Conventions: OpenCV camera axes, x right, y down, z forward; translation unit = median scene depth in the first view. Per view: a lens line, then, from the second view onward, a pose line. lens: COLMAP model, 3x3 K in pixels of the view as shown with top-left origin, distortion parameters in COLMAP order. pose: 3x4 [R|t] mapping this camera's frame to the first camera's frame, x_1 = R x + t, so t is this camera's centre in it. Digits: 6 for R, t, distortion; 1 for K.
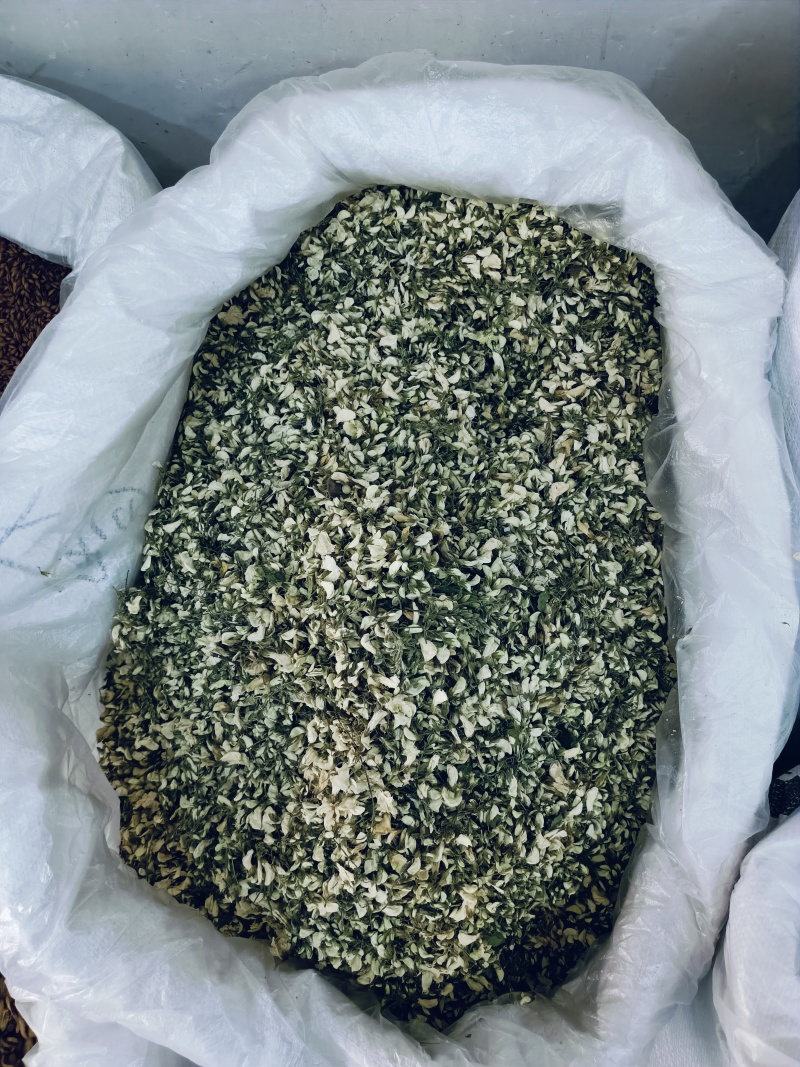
lens RADIAL K [[960.5, 0, 399.1], [0, 960.5, 513.5], [0, 0, 1]] dist [0.002730, -0.007701]
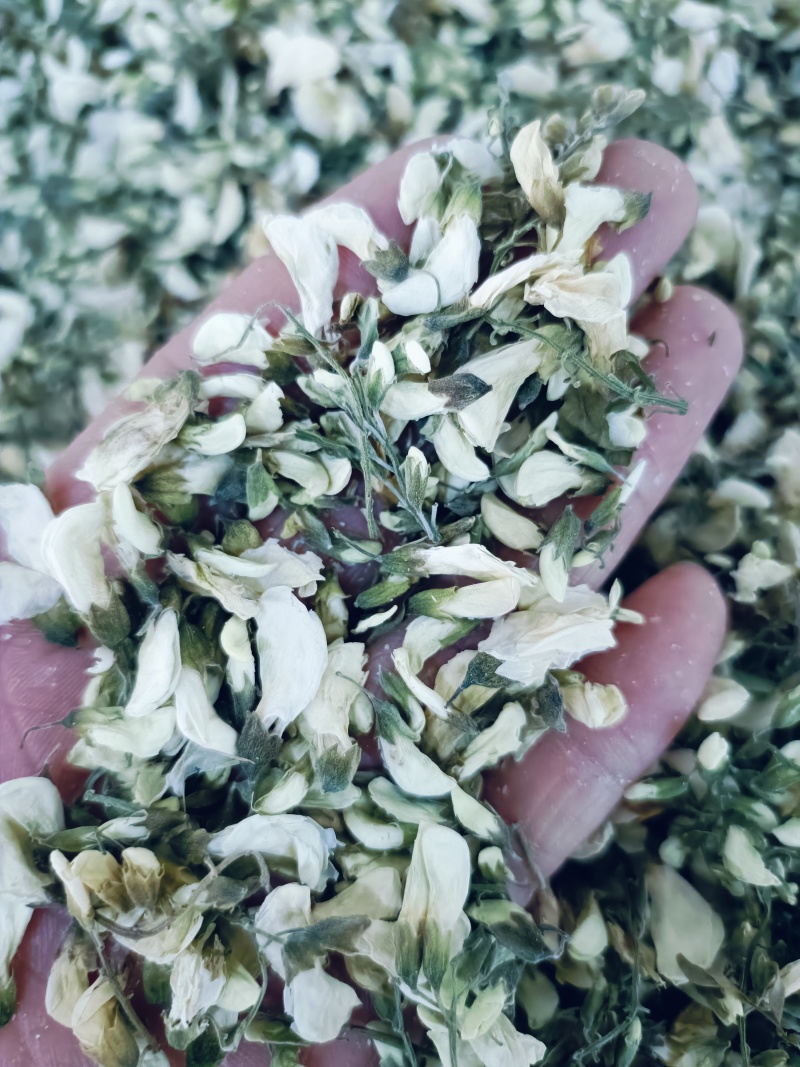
lens RADIAL K [[960.5, 0, 399.1], [0, 960.5, 513.5], [0, 0, 1]] dist [0.002730, -0.007701]
pose [[0.999011, 0.038571, -0.022138, -0.015004], [-0.034881, 0.988377, 0.147969, -0.010890], [0.027588, -0.147050, 0.988744, 0.683188]]
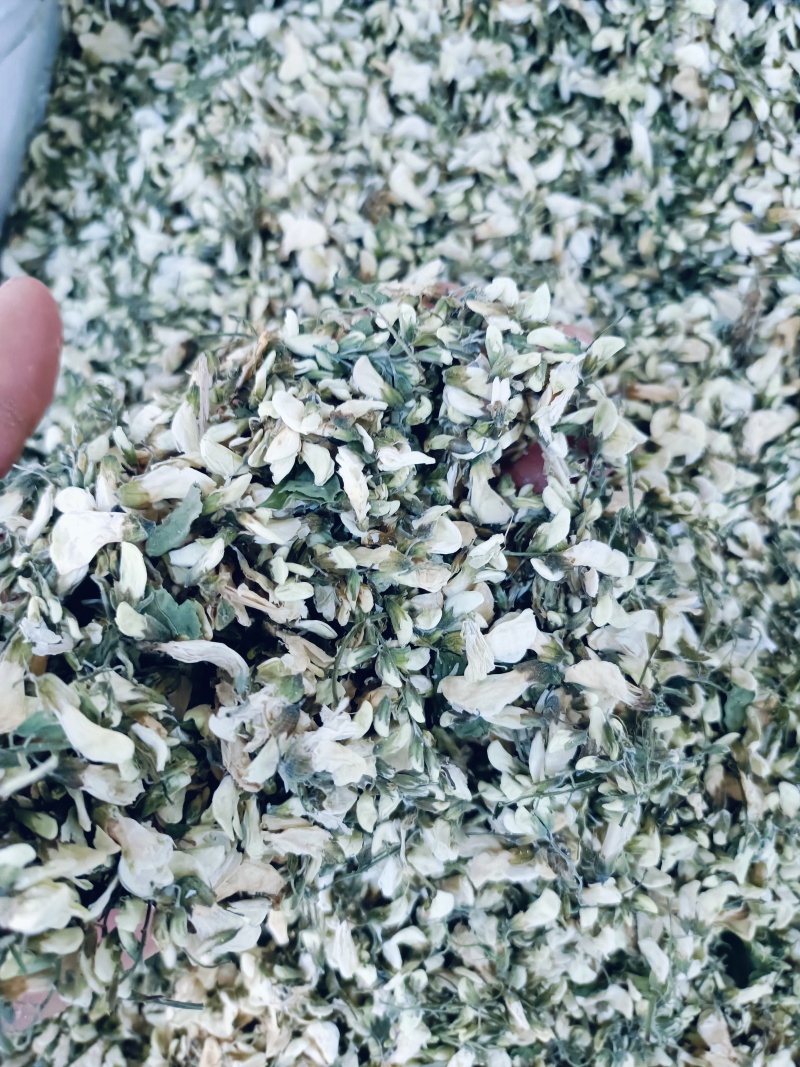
lens RADIAL K [[922.1, 0, 407.8], [0, 922.1, 534.7], [0, 0, 1]] dist [-0.028058, 0.001421]
pose [[0.998446, 0.054874, -0.009762, 0.003828], [-0.053100, 0.989749, 0.132582, -0.022728], [0.016937, -0.131858, 0.991124, 0.547175]]
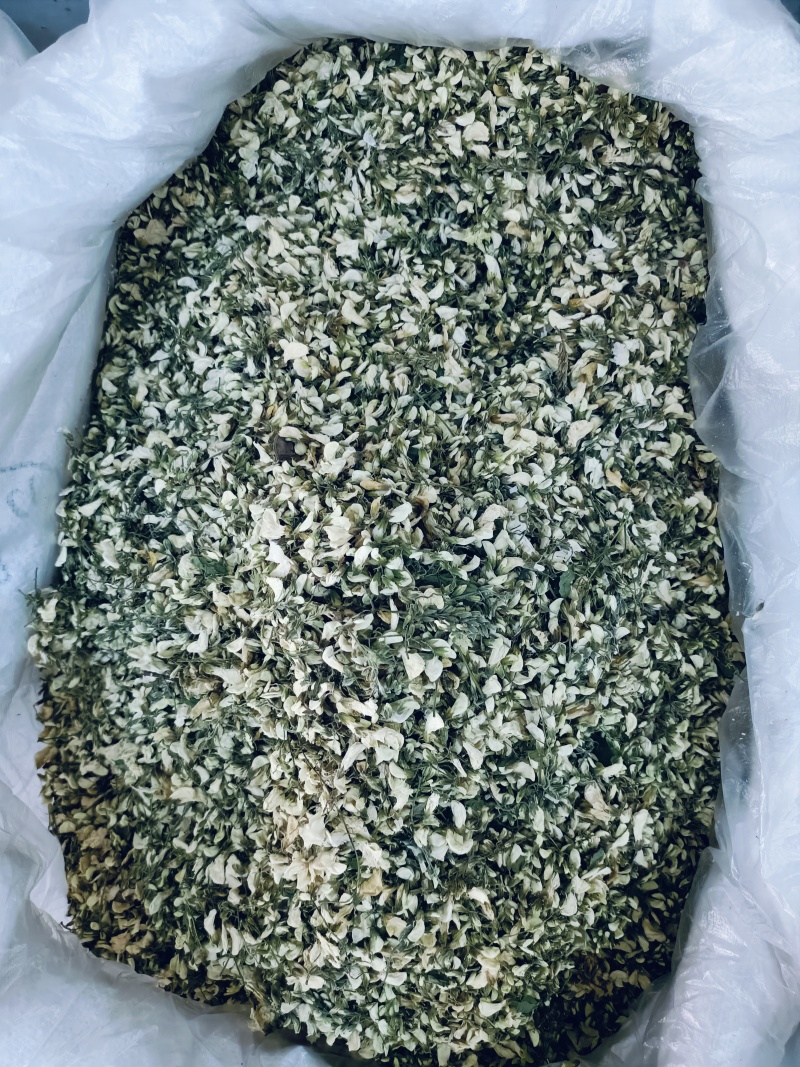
lens RADIAL K [[951.0, 0, 400.0], [0, 951.0, 533.5], [0, 0, 1]] dist [-0.006927, 0.001054]
pose [[0.997865, -0.060668, -0.024173, 0.035979], [0.062554, 0.994249, 0.086928, -0.017780], [0.018761, -0.088255, 0.995921, 0.232258]]
